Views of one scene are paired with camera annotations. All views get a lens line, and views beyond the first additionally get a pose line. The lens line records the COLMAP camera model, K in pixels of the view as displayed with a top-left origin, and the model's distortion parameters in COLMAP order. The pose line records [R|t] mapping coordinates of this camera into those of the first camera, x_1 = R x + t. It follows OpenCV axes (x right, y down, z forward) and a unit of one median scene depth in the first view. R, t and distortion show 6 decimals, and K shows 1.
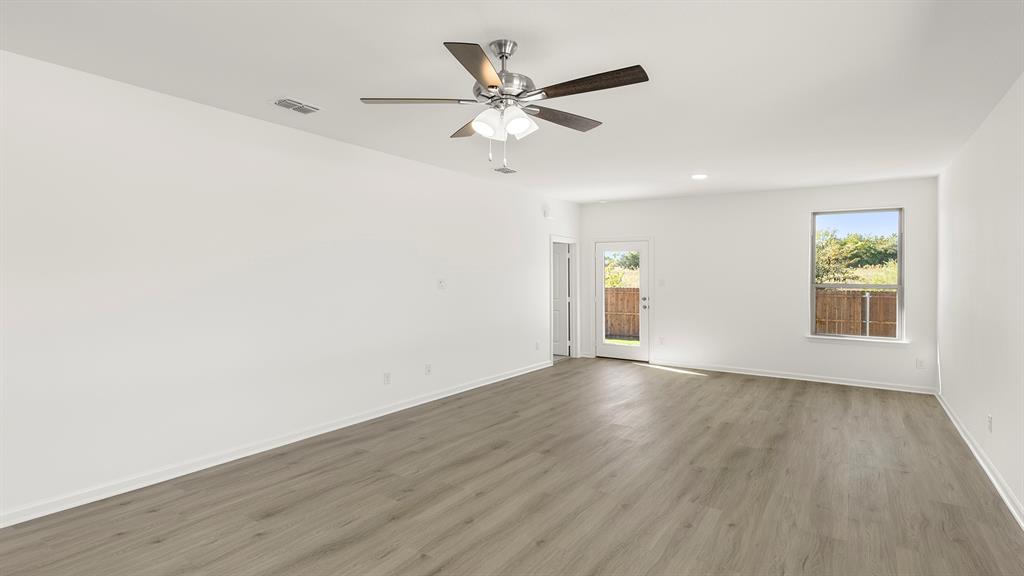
lens RADIAL K [[515.9, 0, 510.4], [0, 515.9, 310.7], [0, 0, 1]] dist [0.000435, 0.000165]
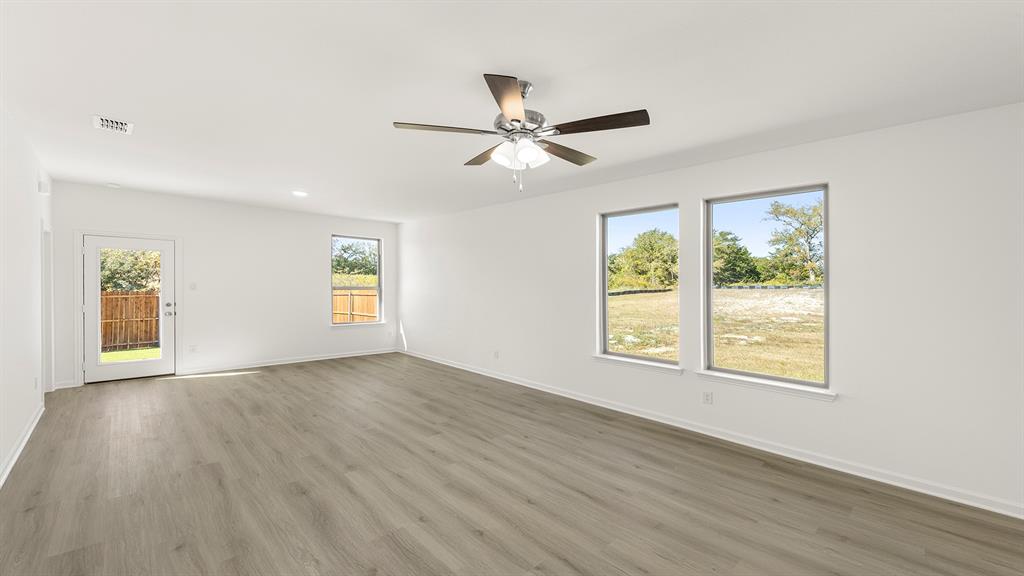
lens RADIAL K [[404.8, 0, 507.2], [0, 404.8, 282.3], [0, 0, 1]] dist [0.002072, 0.000031]
pose [[0.223831, 0.001251, 0.974627, -0.483453], [0.055174, 0.998379, -0.013952, -0.032197], [-0.973065, 0.056897, 0.223399, 0.440306]]
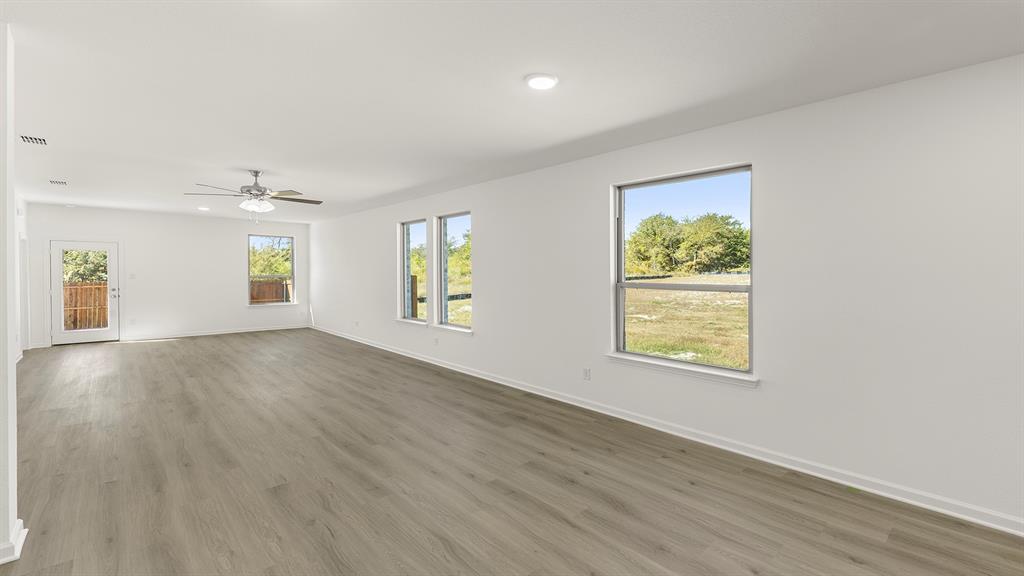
lens RADIAL K [[427.0, 0, 514.0], [0, 427.0, 268.7], [0, 0, 1]] dist [0.000085, -0.000055]
pose [[0.230953, 0.002059, 0.972963, -0.834835], [0.067530, 0.997552, -0.018141, 0.016724], [-0.970619, 0.069893, 0.230248, -0.266175]]
